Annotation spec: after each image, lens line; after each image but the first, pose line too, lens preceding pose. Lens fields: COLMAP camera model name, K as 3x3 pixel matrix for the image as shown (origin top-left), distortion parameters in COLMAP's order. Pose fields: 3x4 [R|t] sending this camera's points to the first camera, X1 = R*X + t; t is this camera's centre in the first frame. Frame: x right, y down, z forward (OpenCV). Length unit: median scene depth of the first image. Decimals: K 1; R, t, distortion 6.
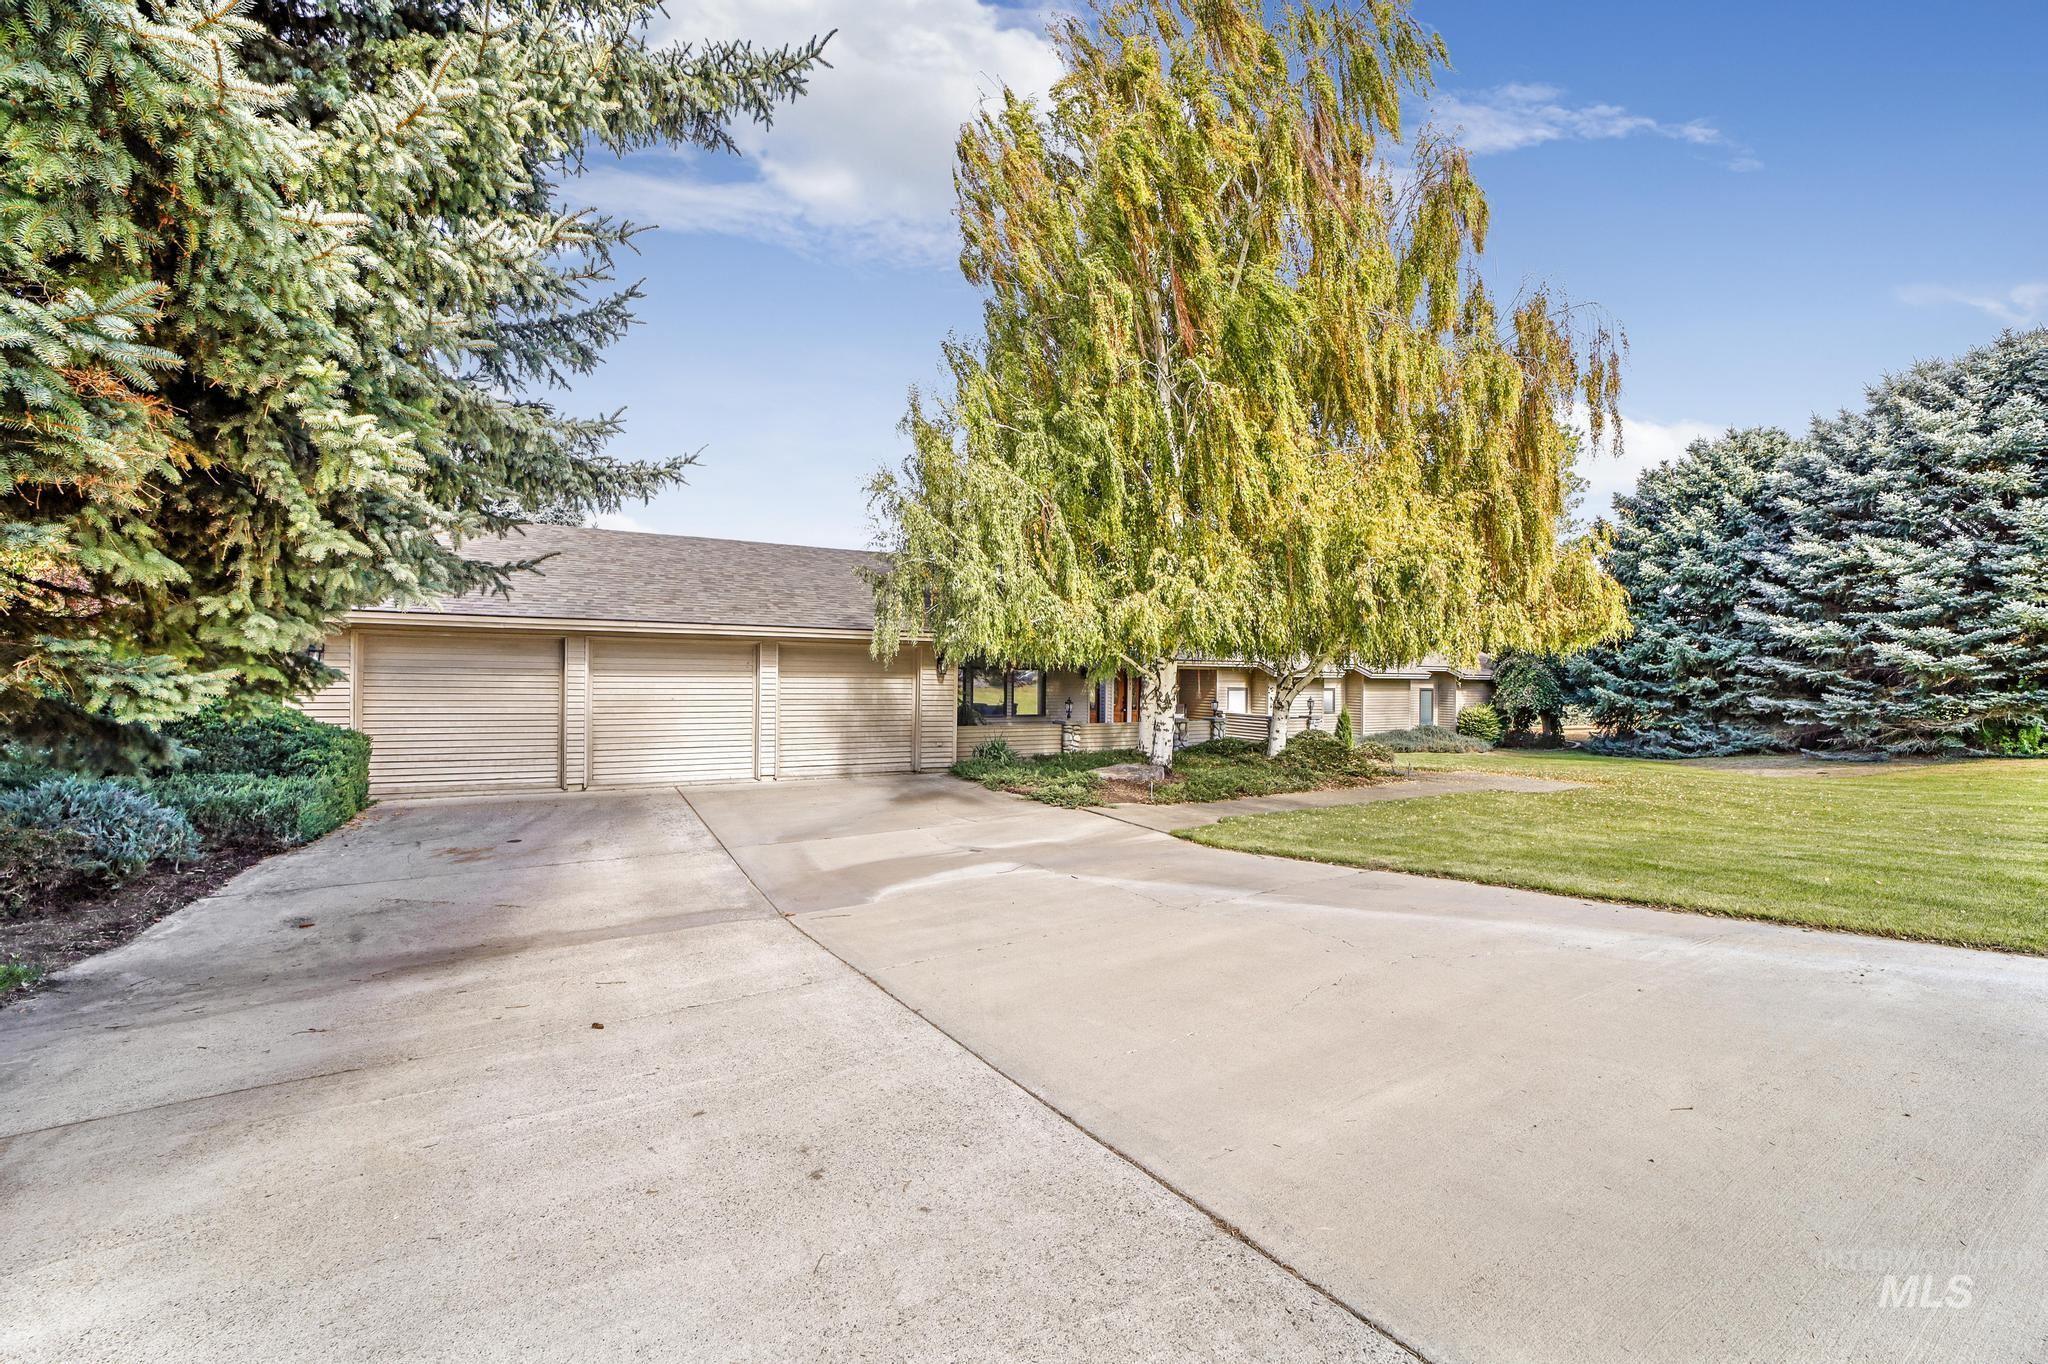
lens RADIAL K [[811.7, 0, 1016.9], [0, 811.7, 680.2], [0, 0, 1]] dist [-0.041199, 0.012958]
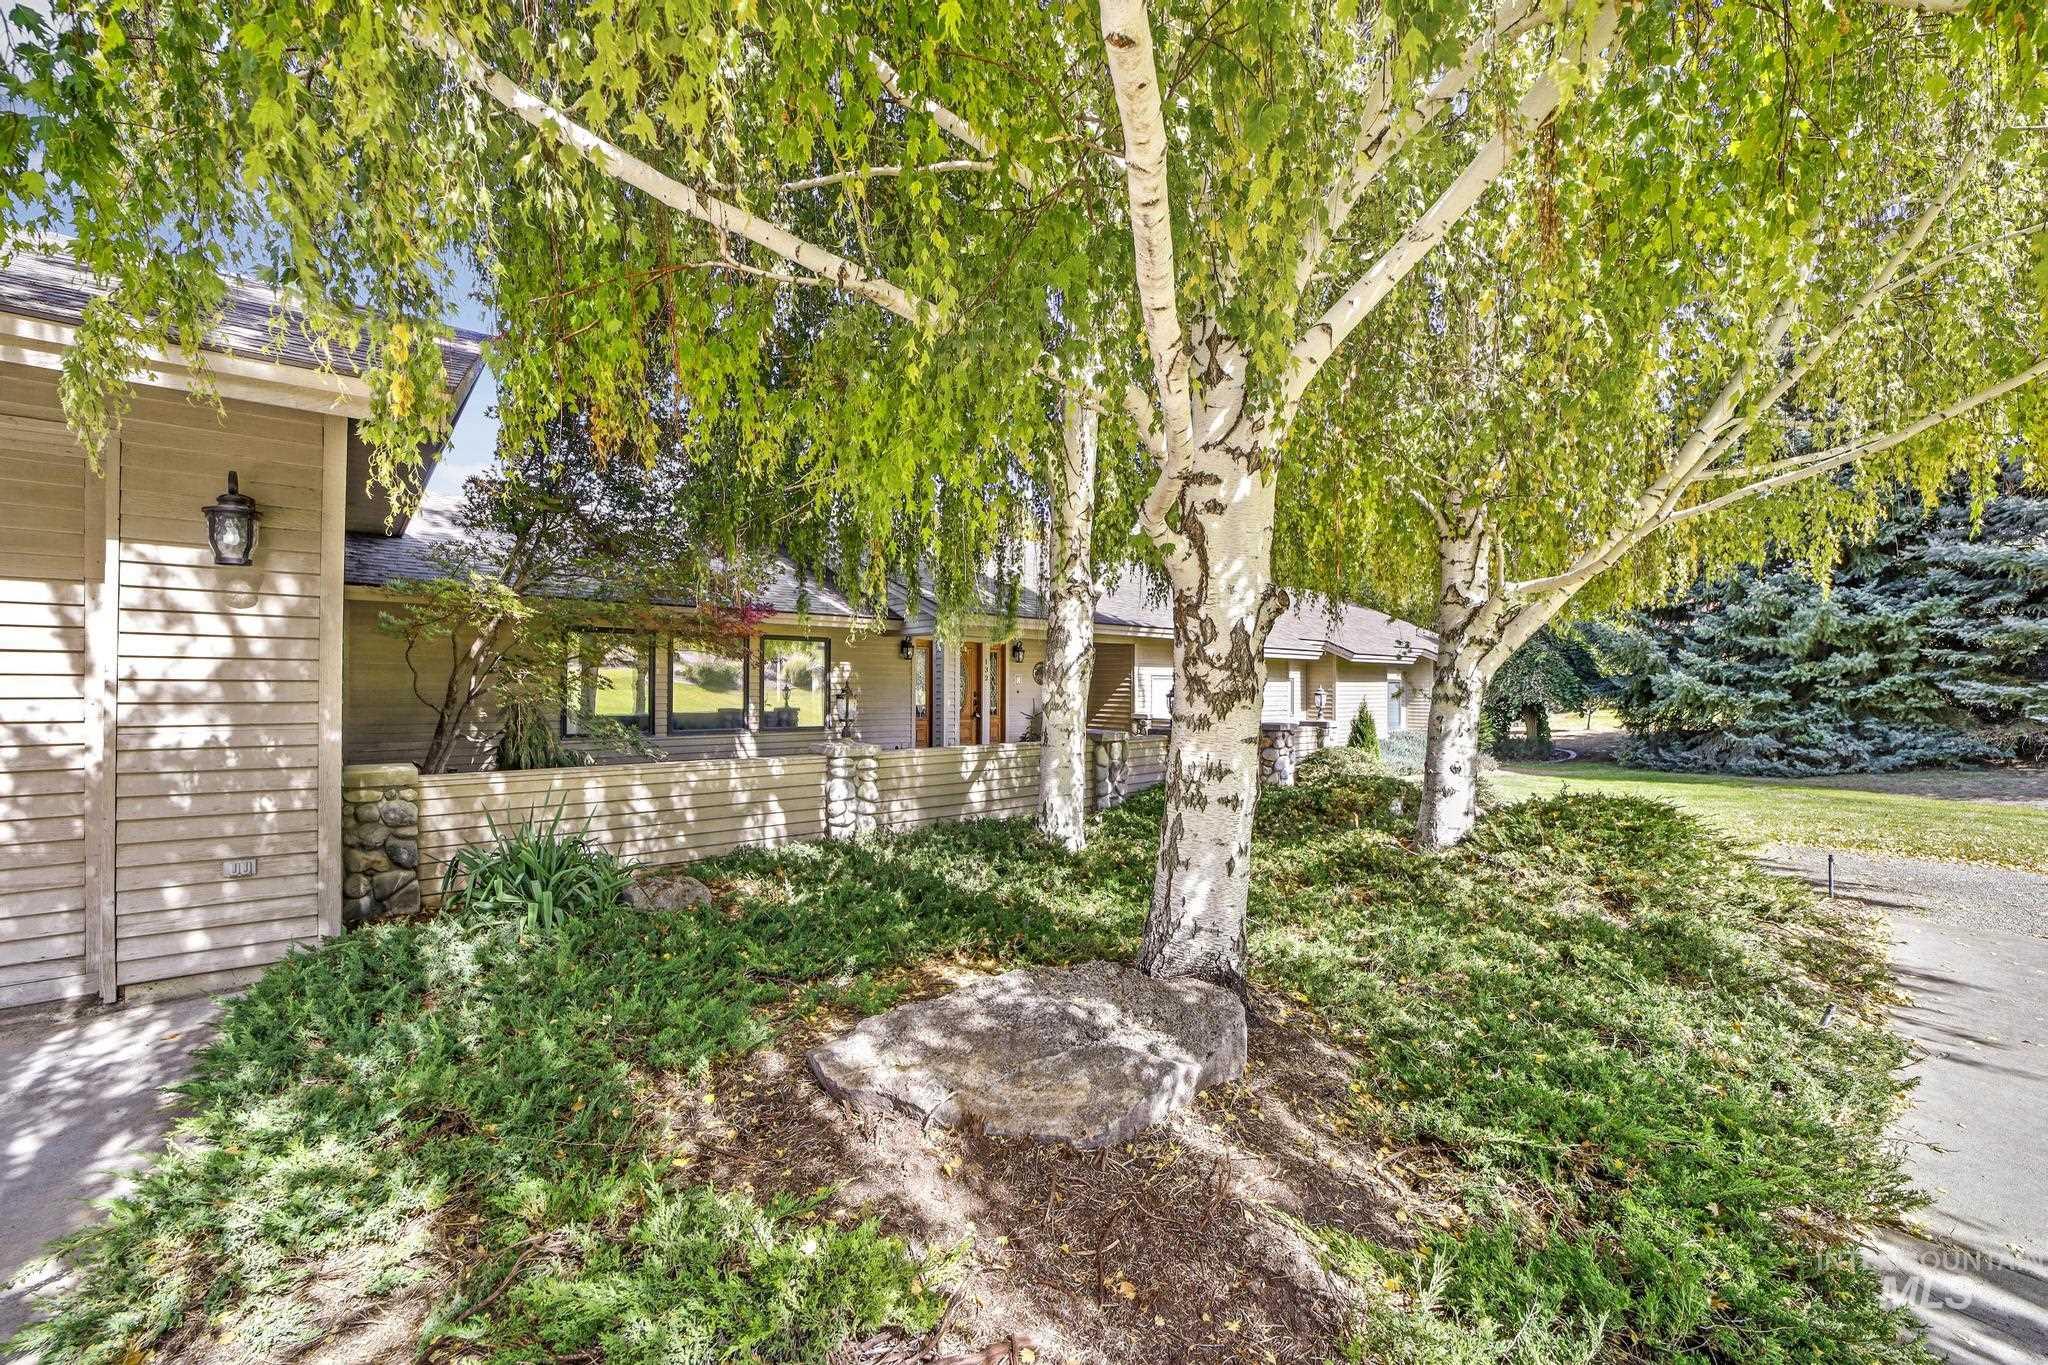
lens RADIAL K [[811.7, 0, 1016.9], [0, 811.7, 680.7], [0, 0, 1]] dist [-0.041199, 0.012958]
pose [[0.983900, -0.002400, 0.178705, 0.052321], [0.002935, 0.999992, -0.002733, 0.018262], [-0.178697, 0.003214, 0.983899, 0.469676]]
